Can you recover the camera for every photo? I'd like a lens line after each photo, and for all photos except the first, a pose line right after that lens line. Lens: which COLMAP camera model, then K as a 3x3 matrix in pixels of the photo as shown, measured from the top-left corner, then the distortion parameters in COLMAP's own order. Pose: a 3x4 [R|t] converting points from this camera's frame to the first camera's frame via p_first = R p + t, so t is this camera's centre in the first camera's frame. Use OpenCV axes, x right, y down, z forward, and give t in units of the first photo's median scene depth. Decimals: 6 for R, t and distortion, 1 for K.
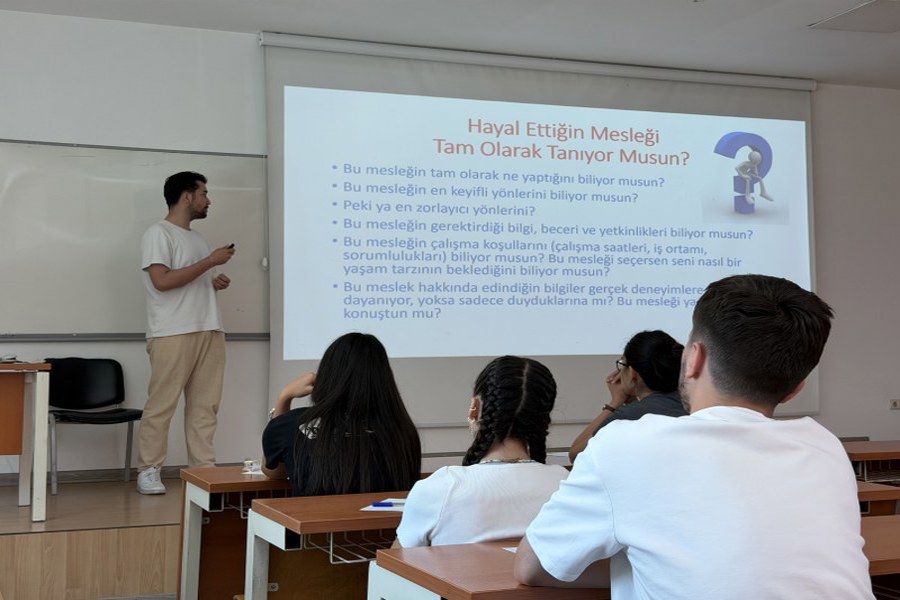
lens RADIAL K [[1210.0, 0, 430.3], [0, 1210.0, 312.7], [0, 0, 1]] dist [0.135112, -0.058765]
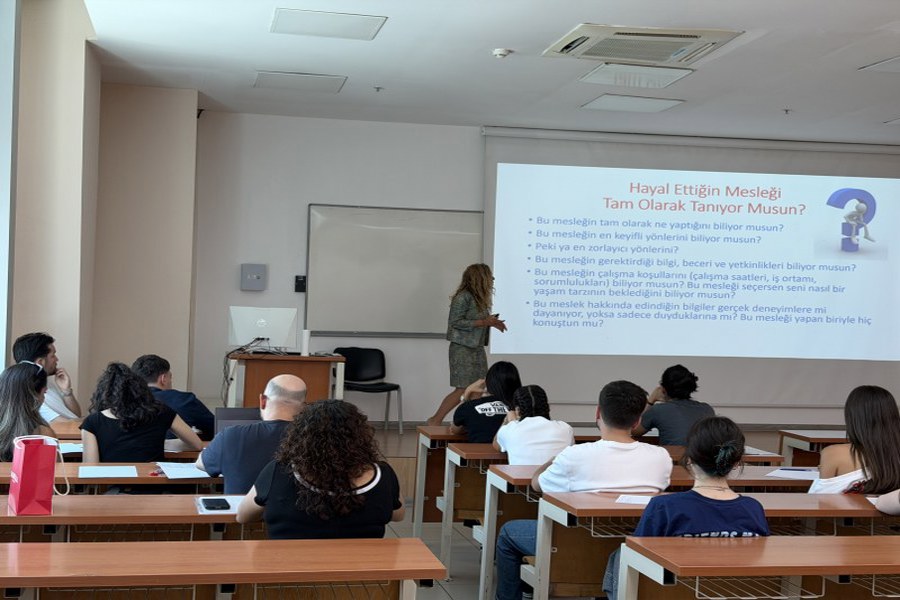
lens RADIAL K [[1210.0, 0, 430.3], [0, 1210.0, 312.7], [0, 0, 1]] dist [0.135112, -0.058765]
pose [[0.979098, 0.033388, -0.200631, 0.090751], [-0.026393, 0.998950, 0.037443, -0.057448], [0.201671, -0.031365, 0.978951, -0.403740]]
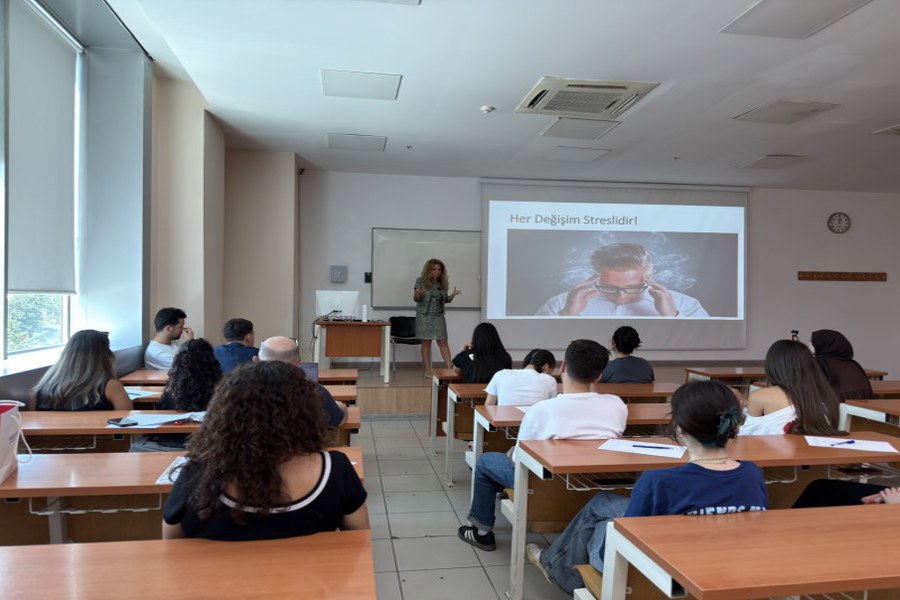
lens RADIAL K [[604.1, 0, 450.0], [0, 604.1, 300.0], [0, 0, 1]] dist [0.104385, 0.000213]
pose [[0.974790, 0.017981, -0.222397, 0.064243], [-0.009963, 0.999261, 0.037121, -0.036837], [0.222900, -0.033969, 0.974249, -0.143998]]
